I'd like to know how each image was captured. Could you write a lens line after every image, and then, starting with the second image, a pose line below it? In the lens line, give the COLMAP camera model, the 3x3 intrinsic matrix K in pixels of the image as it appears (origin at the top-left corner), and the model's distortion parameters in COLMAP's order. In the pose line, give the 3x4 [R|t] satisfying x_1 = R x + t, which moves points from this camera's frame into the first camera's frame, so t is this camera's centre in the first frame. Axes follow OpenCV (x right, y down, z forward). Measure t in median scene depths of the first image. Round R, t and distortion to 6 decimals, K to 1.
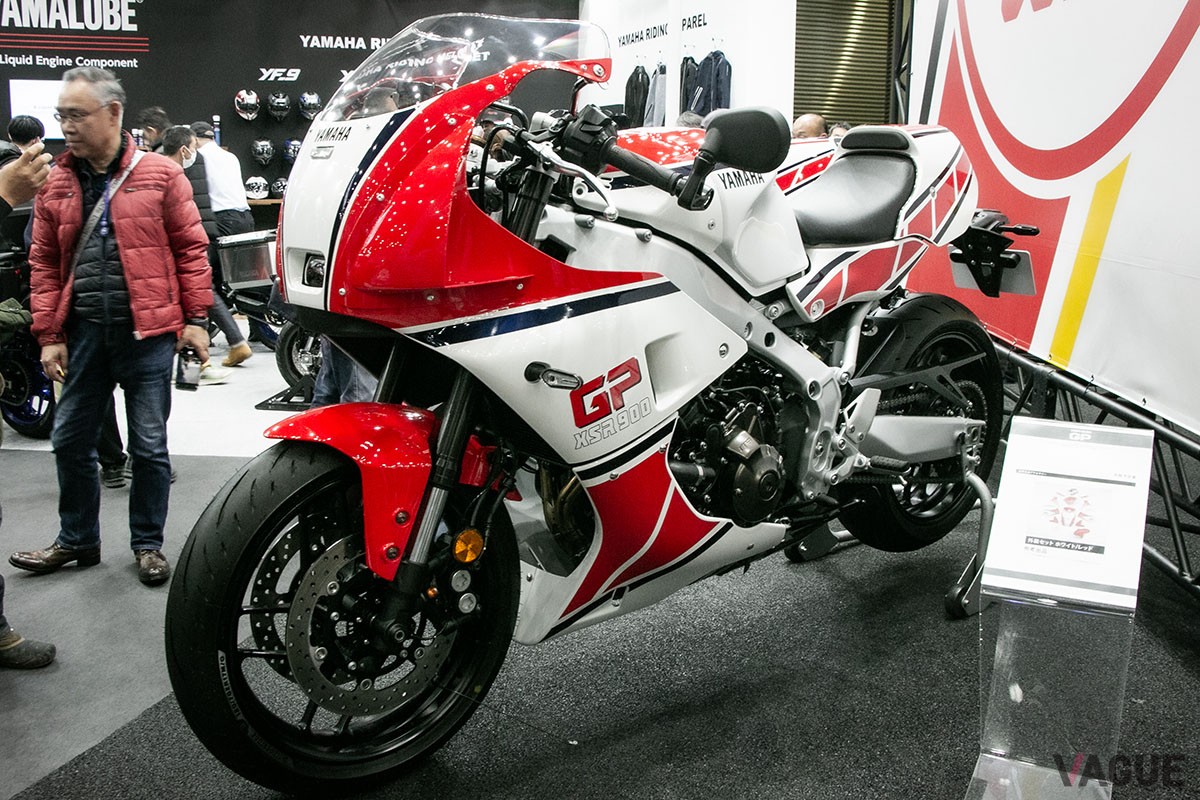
lens RADIAL K [[1058.7, 0, 597.1], [0, 1058.7, 339.0], [0, 0, 1]] dist [-0.120580, 0.003419]
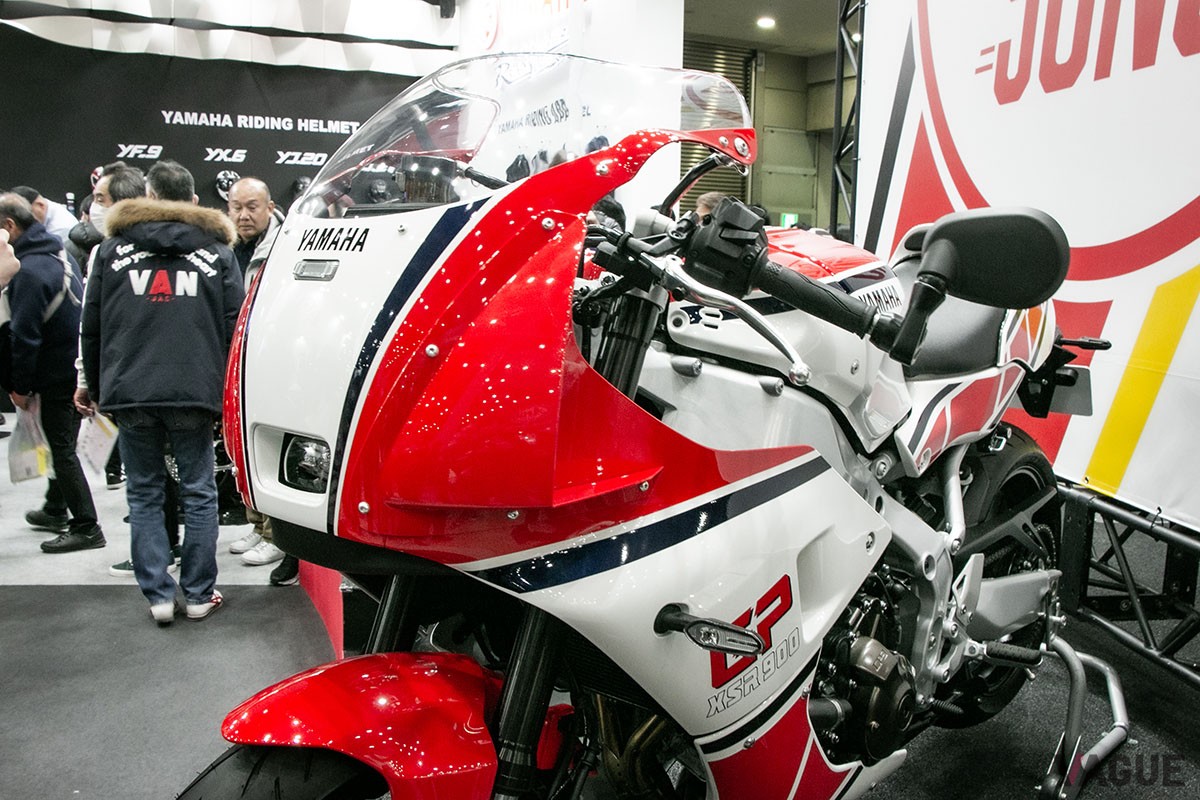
lens RADIAL K [[1037.4, 0, 600.0], [0, 1037.4, 400.0], [0, 0, 1]] dist [-0.127893, 0.104301]
pose [[0.991119, -0.013872, 0.132252, -0.132820], [0.015833, 0.999780, -0.013789, -0.068475], [-0.132031, 0.015760, 0.991120, 0.288715]]
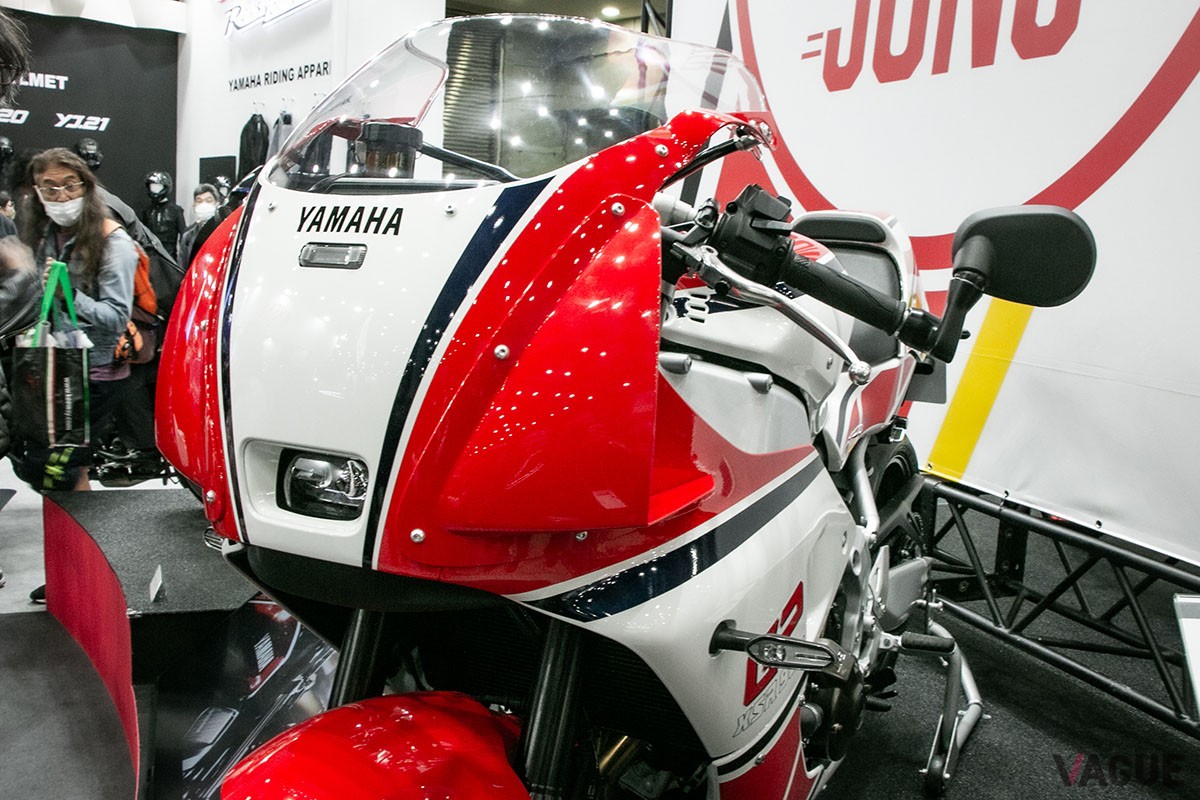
lens RADIAL K [[1097.1, 0, 630.5], [0, 1097.1, 397.2], [0, 0, 1]] dist [-0.098597, -0.131504]
pose [[0.921103, -0.031299, 0.388058, -0.249651], [0.033703, 0.999432, 0.000610, -0.077771], [-0.387856, 0.012517, 0.921635, 0.337949]]
